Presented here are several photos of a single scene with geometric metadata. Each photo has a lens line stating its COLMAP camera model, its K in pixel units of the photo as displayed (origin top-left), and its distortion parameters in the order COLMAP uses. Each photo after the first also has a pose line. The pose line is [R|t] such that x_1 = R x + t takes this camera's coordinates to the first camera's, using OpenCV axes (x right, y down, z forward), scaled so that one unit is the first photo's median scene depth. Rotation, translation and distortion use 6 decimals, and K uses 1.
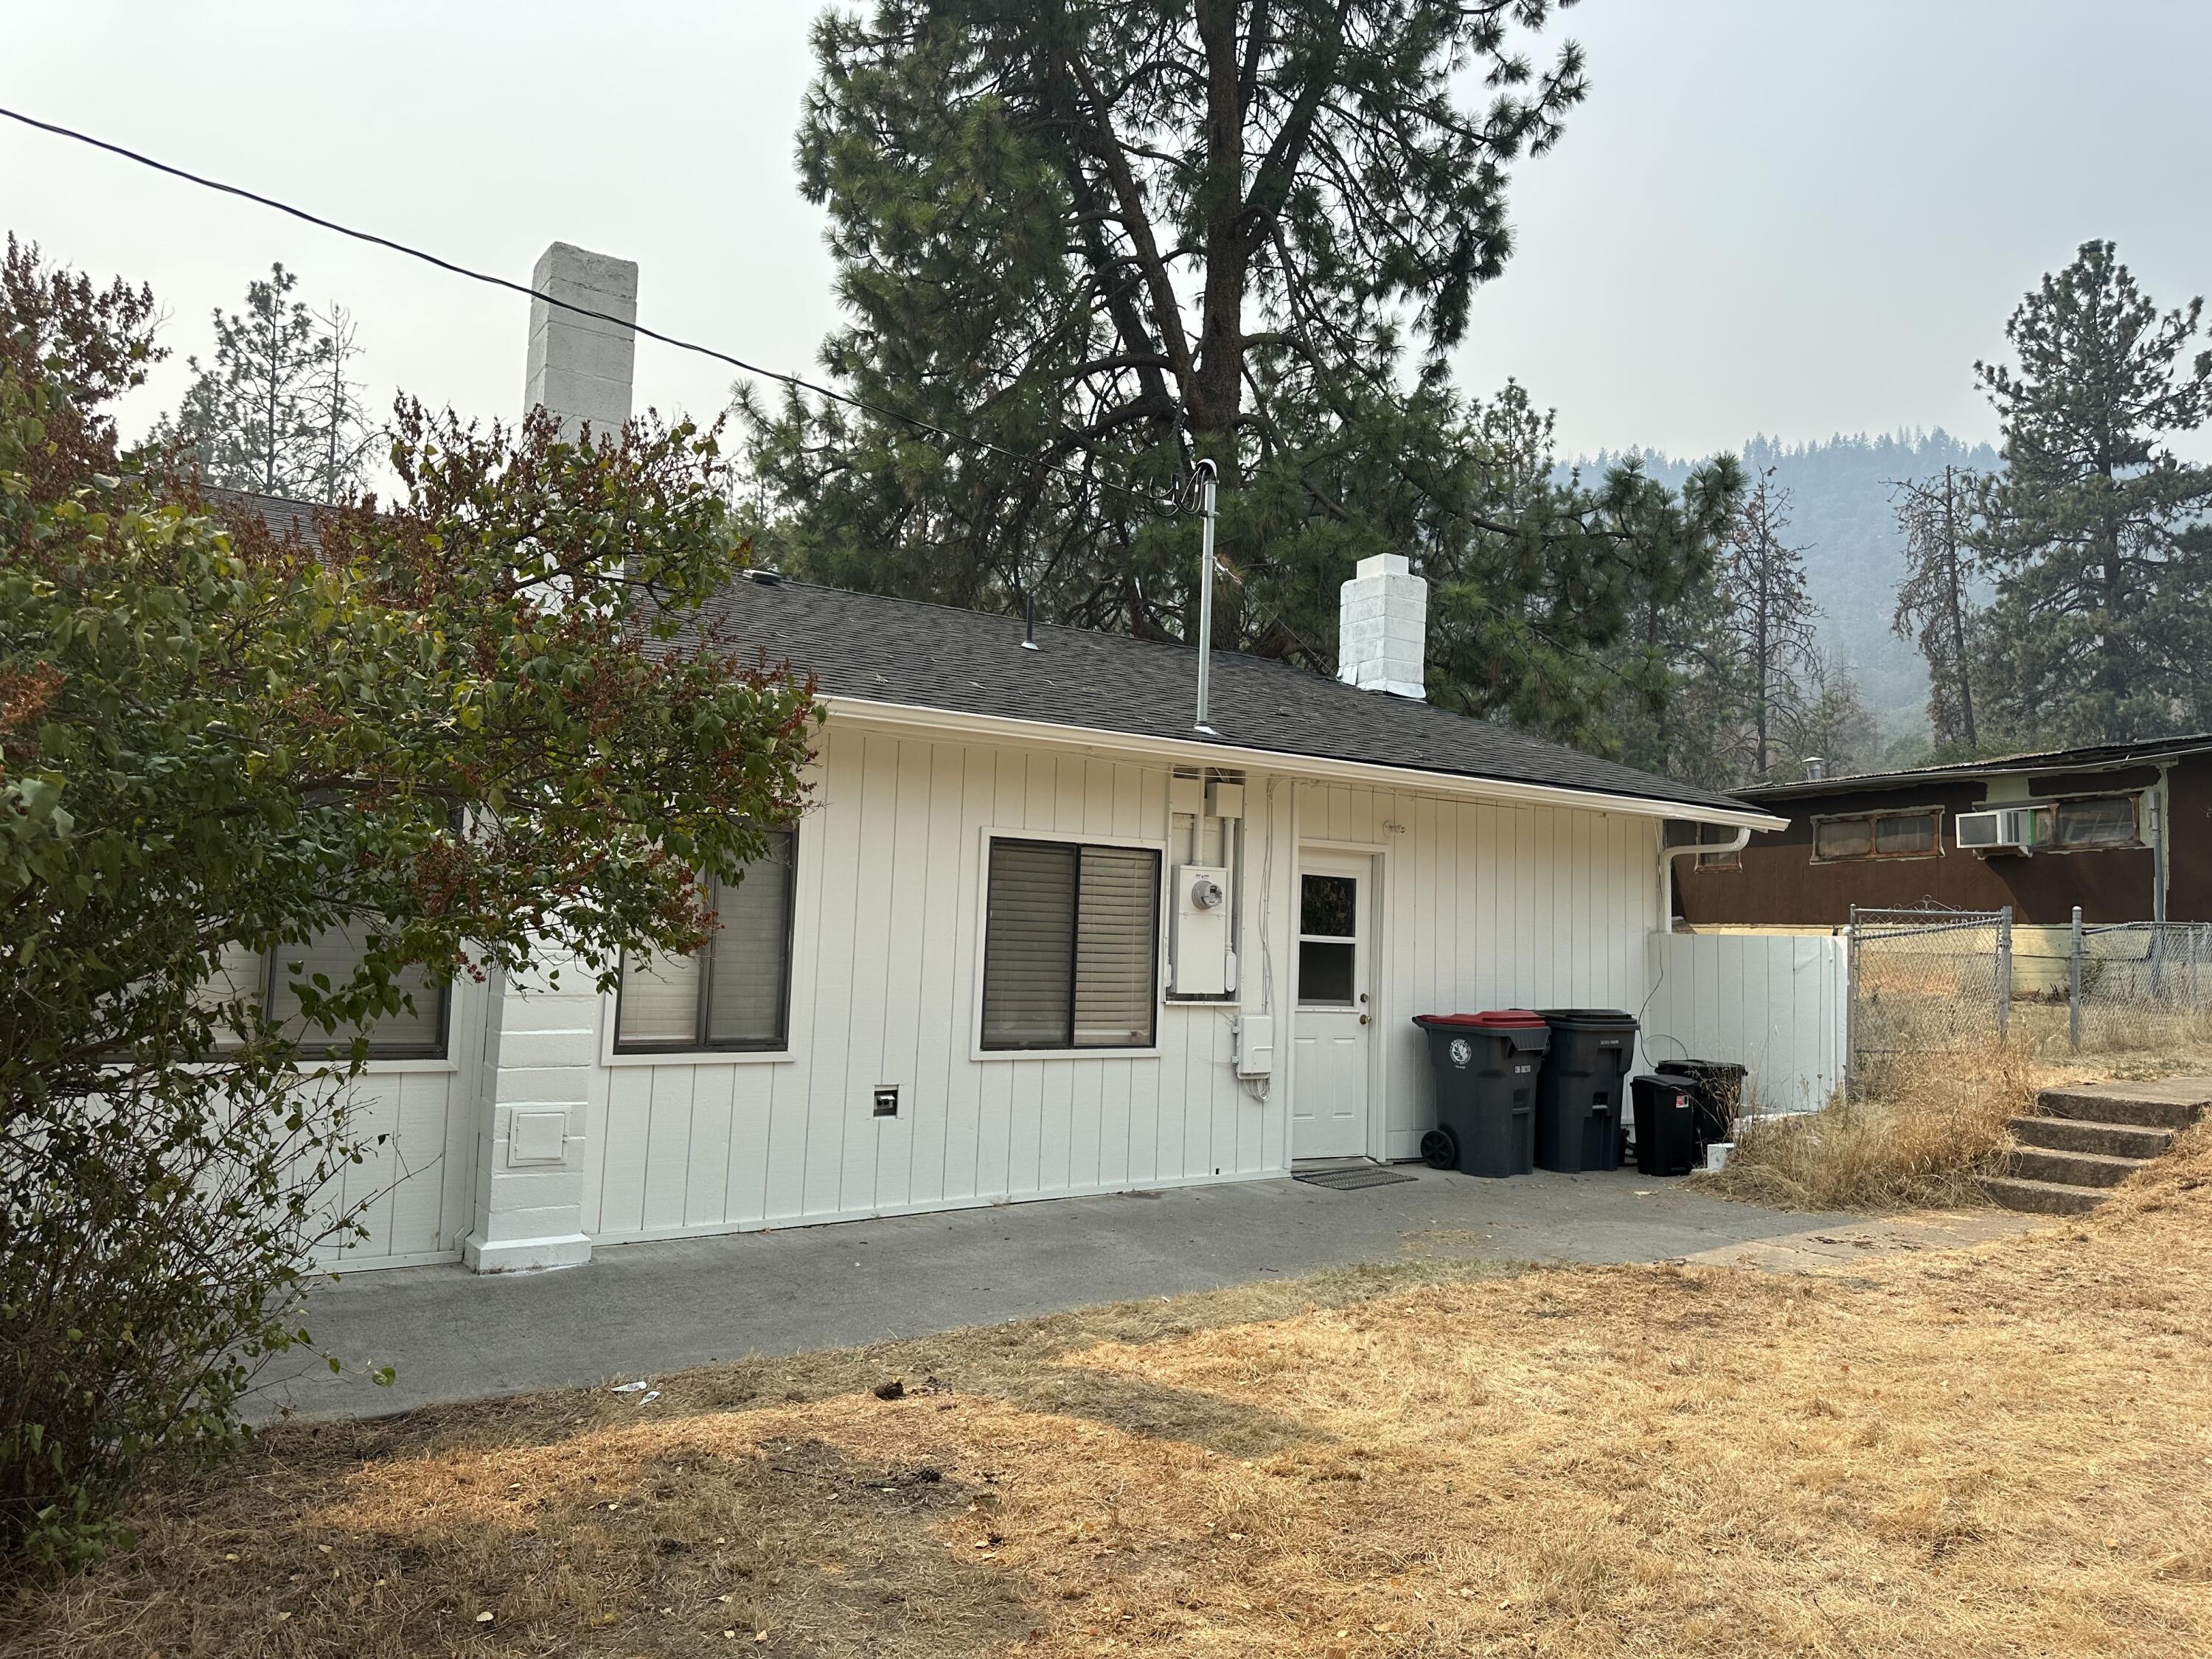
lens RADIAL K [[1536.7, 0, 1106.0], [0, 1536.7, 829.5], [0, 0, 1]] dist [0.135842, -0.261272]
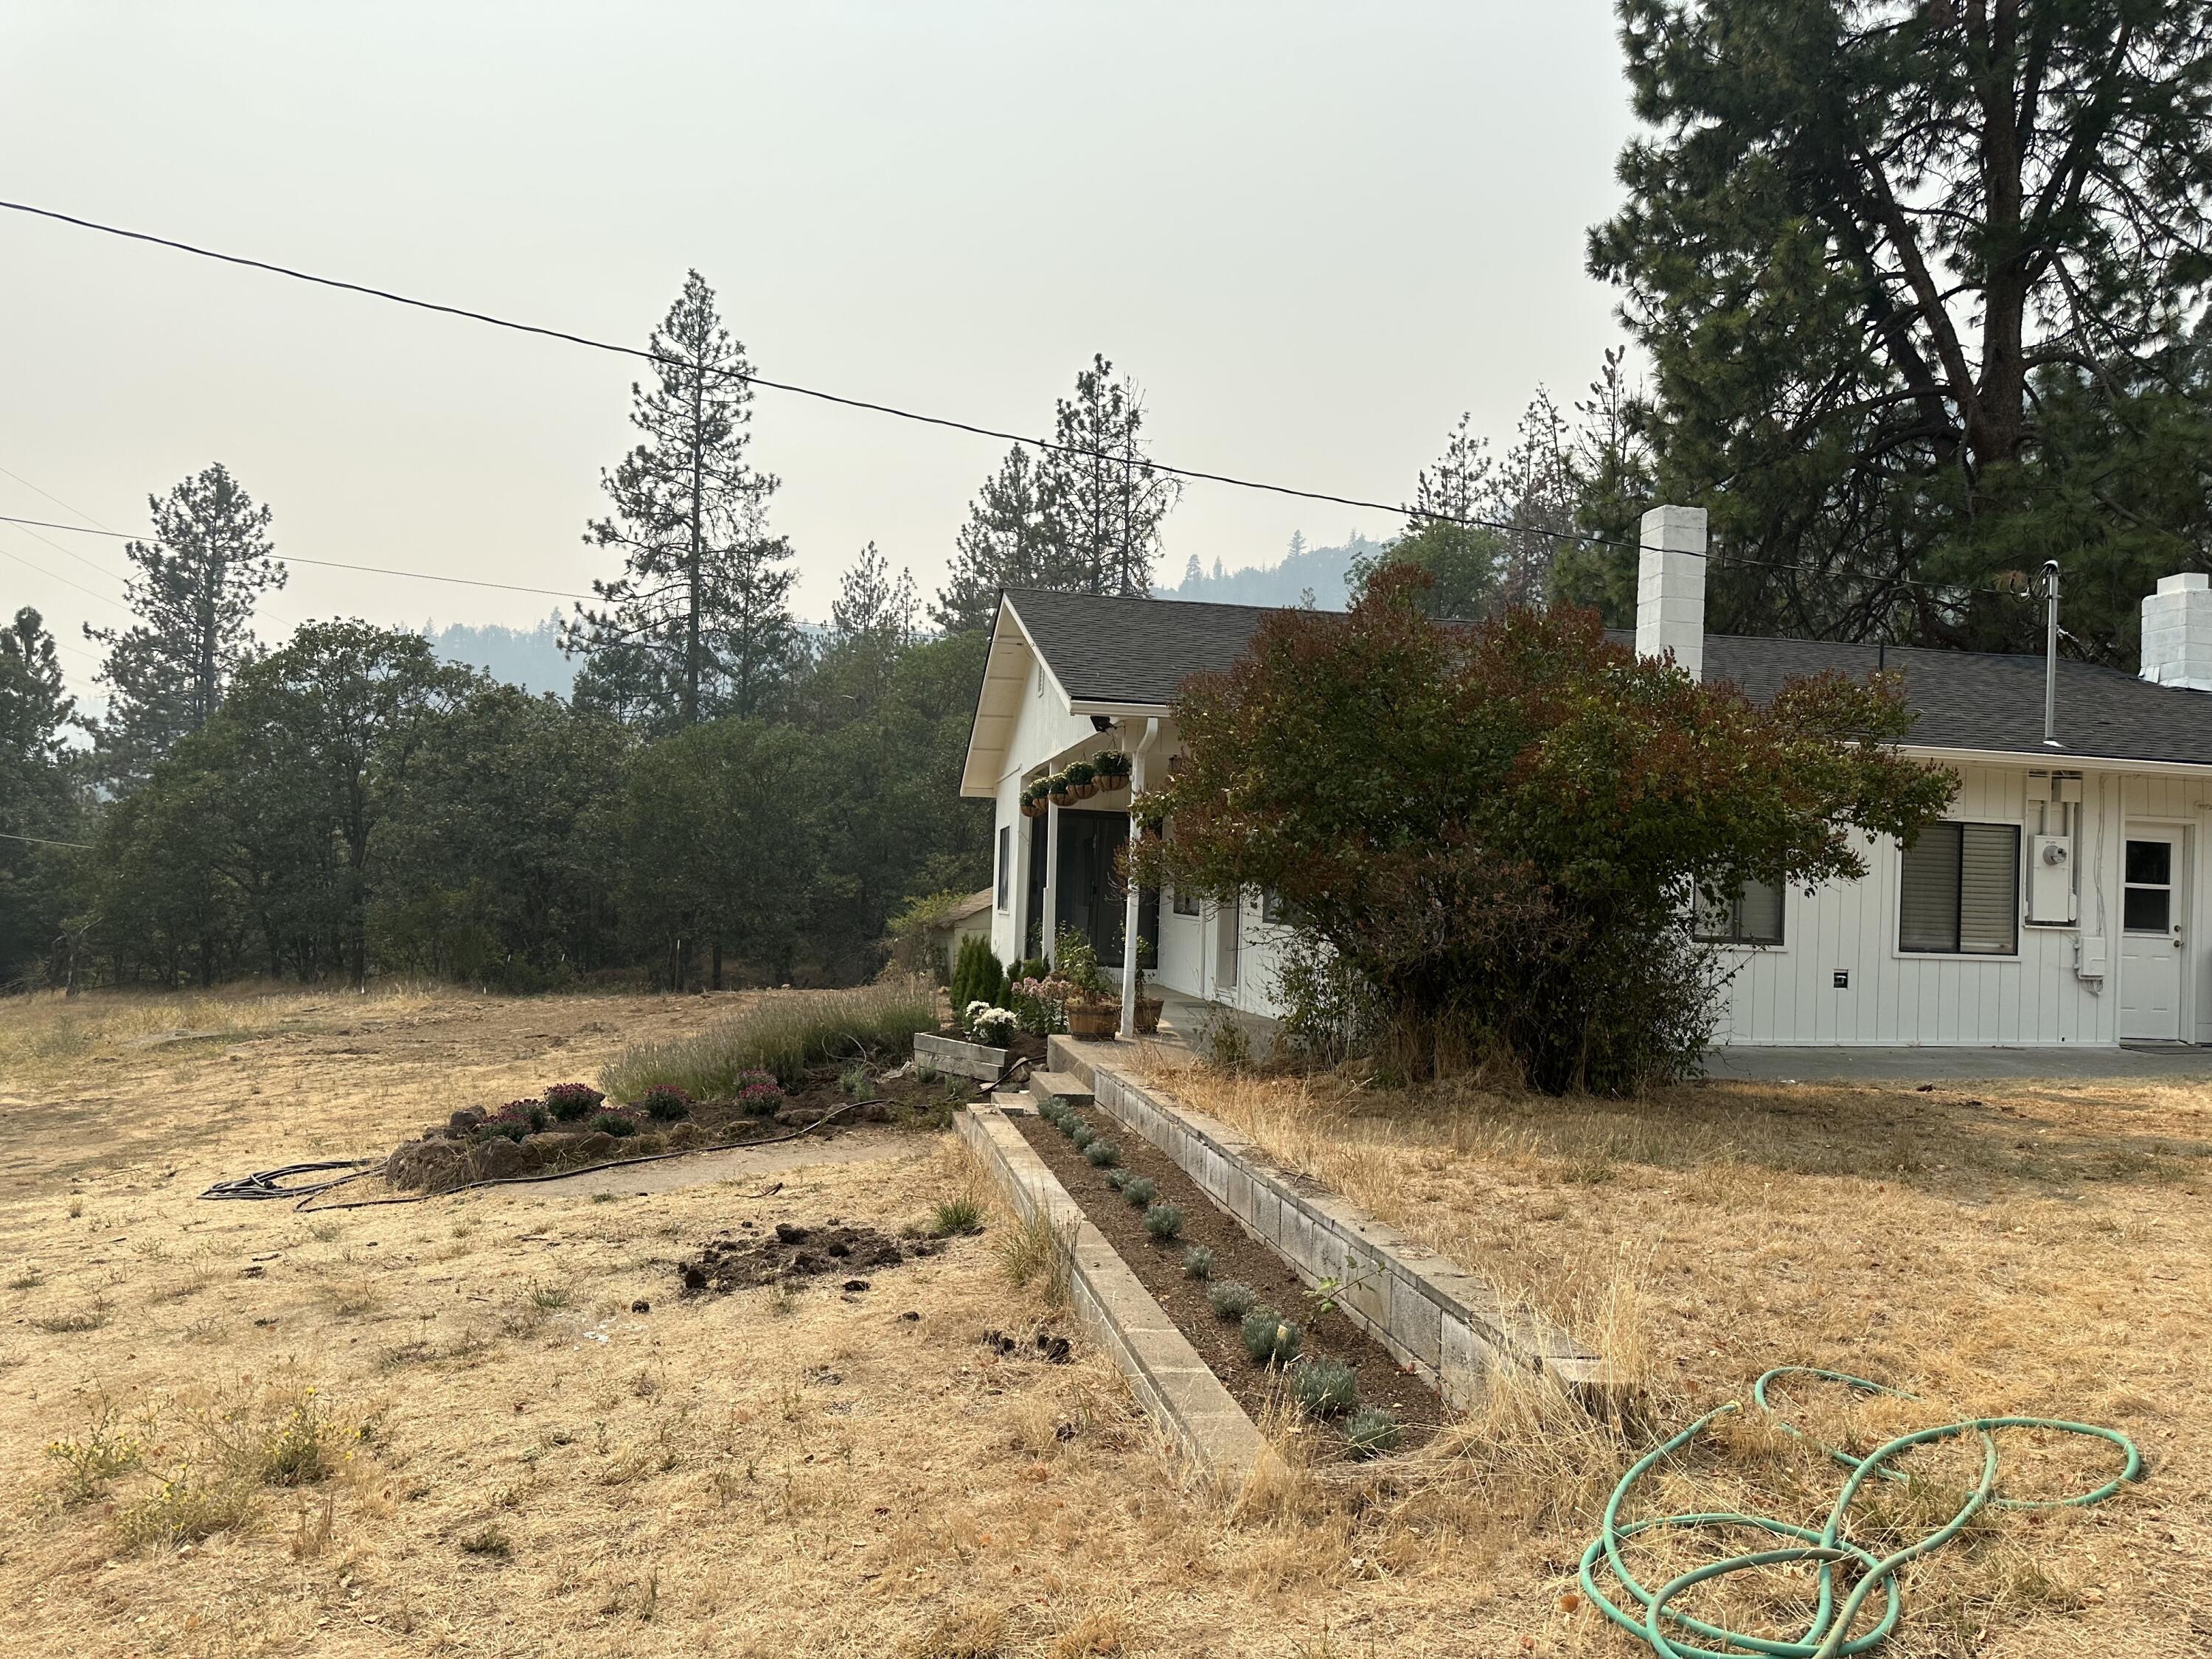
lens RADIAL K [[1554.7, 0, 1109.0], [0, 1554.7, 840.9], [0, 0, 1]] dist [-0.000402, -0.008381]
pose [[0.912939, -0.010227, -0.407968, -0.141683], [0.019914, 0.999611, 0.019505, -0.016835], [0.407610, -0.025931, 0.912788, -0.671719]]
